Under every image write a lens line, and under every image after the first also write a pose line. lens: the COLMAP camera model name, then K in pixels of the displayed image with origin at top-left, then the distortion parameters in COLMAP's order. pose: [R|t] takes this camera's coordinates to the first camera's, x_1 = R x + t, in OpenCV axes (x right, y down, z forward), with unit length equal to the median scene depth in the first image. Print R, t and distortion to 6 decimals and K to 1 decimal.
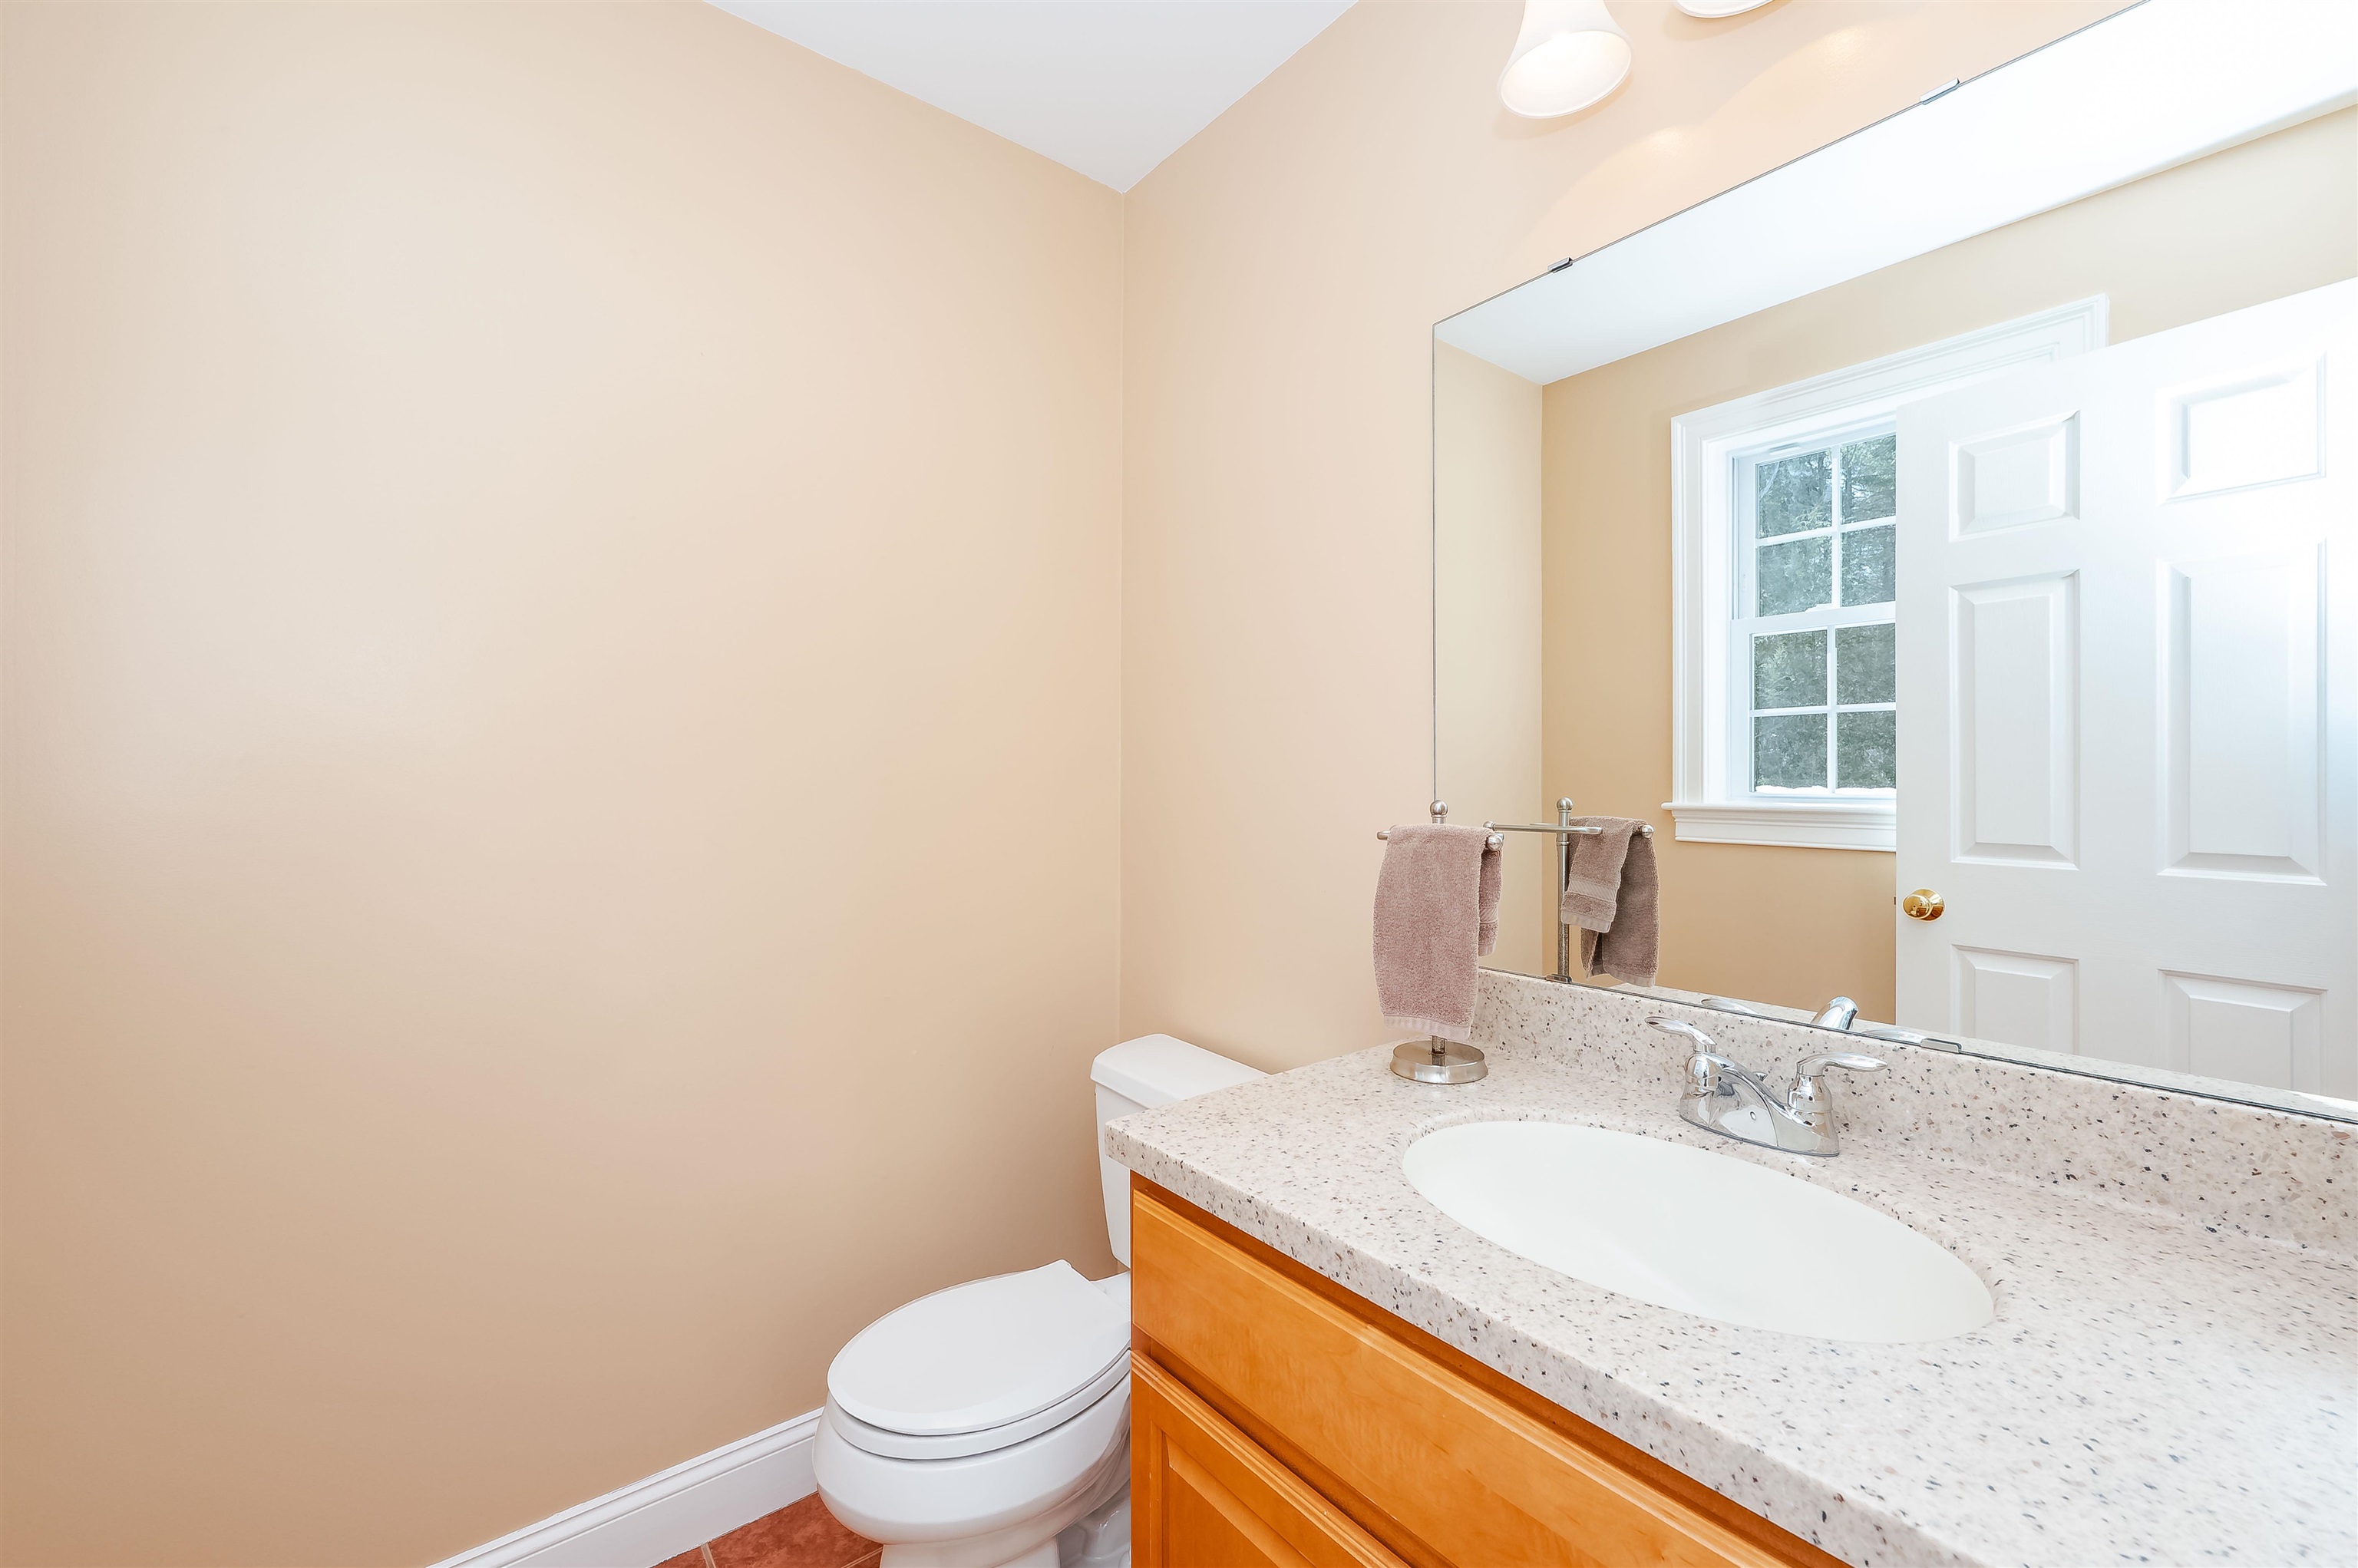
lens RADIAL K [[956.2, 0, 1181.3], [0, 956.2, 769.7], [0, 0, 1]] dist [-0.008799, -0.000001]
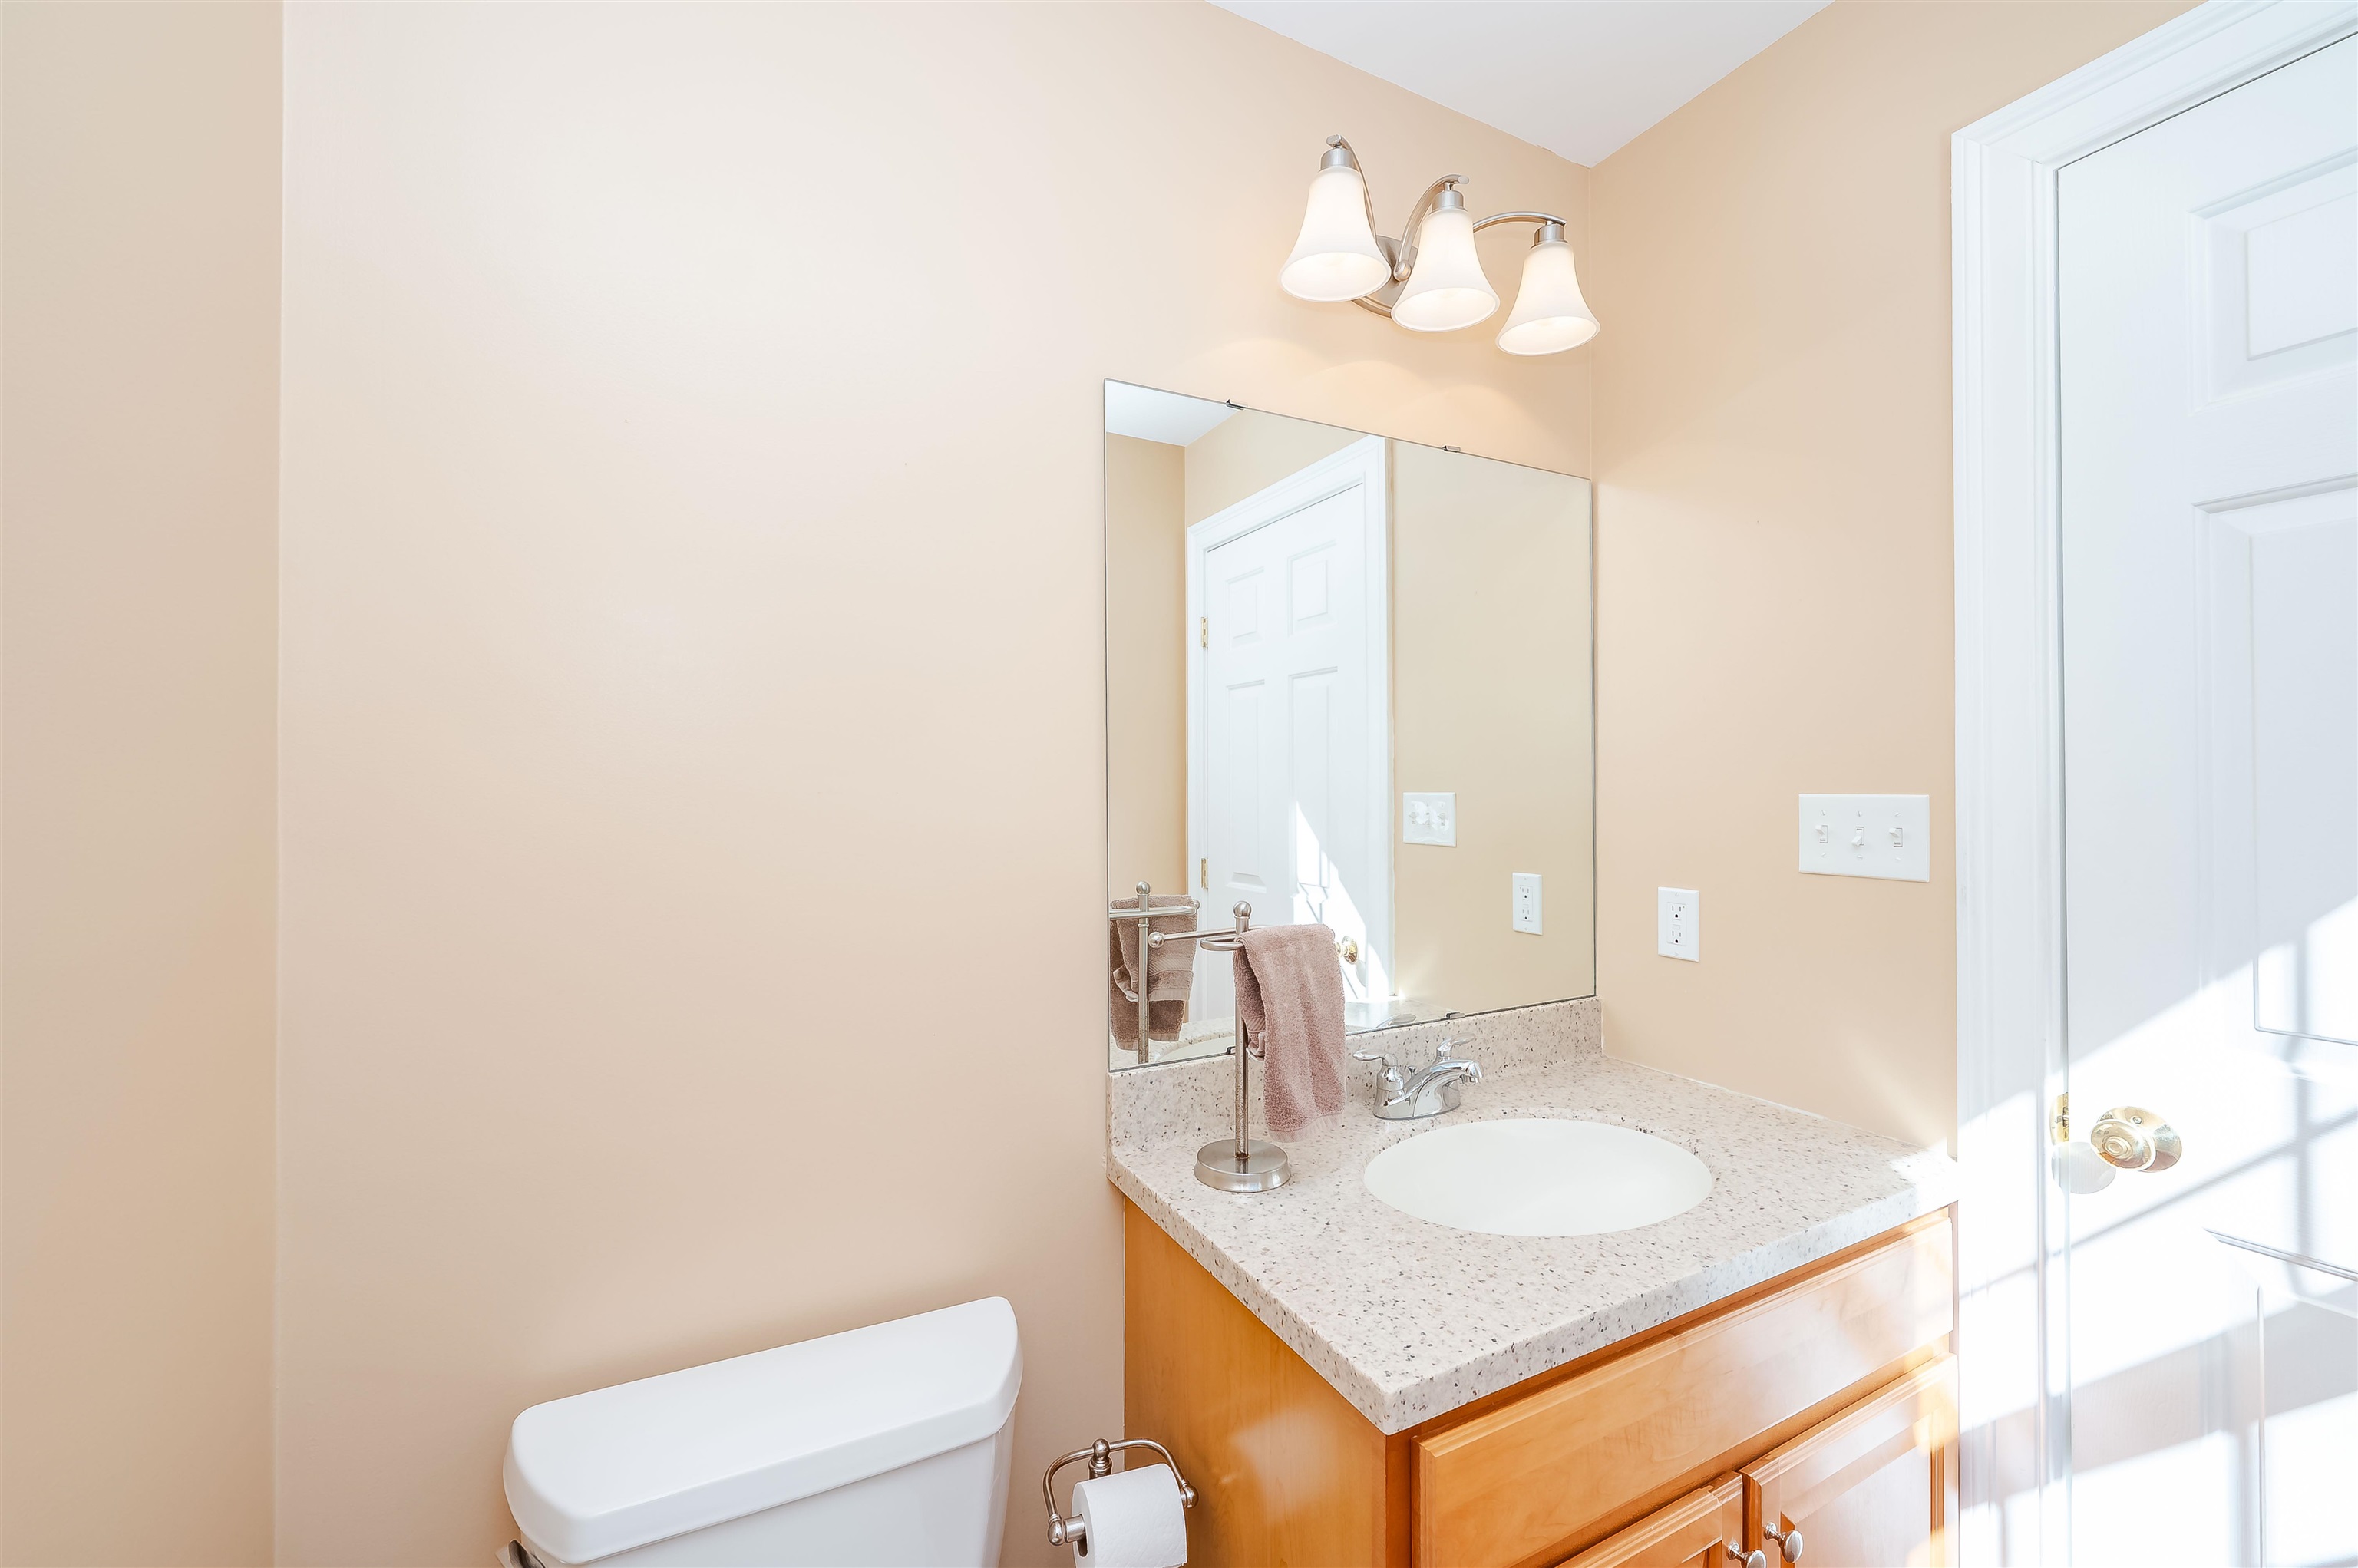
lens RADIAL K [[956.2, 0, 1176.1], [0, 956.2, 781.5], [0, 0, 1]] dist [-0.008799, -0.000001]
pose [[0.192567, 0.002660, 0.981280, -1.058938], [0.004743, 0.999982, -0.003641, -0.134262], [-0.981272, 0.005355, 0.192551, 1.273637]]
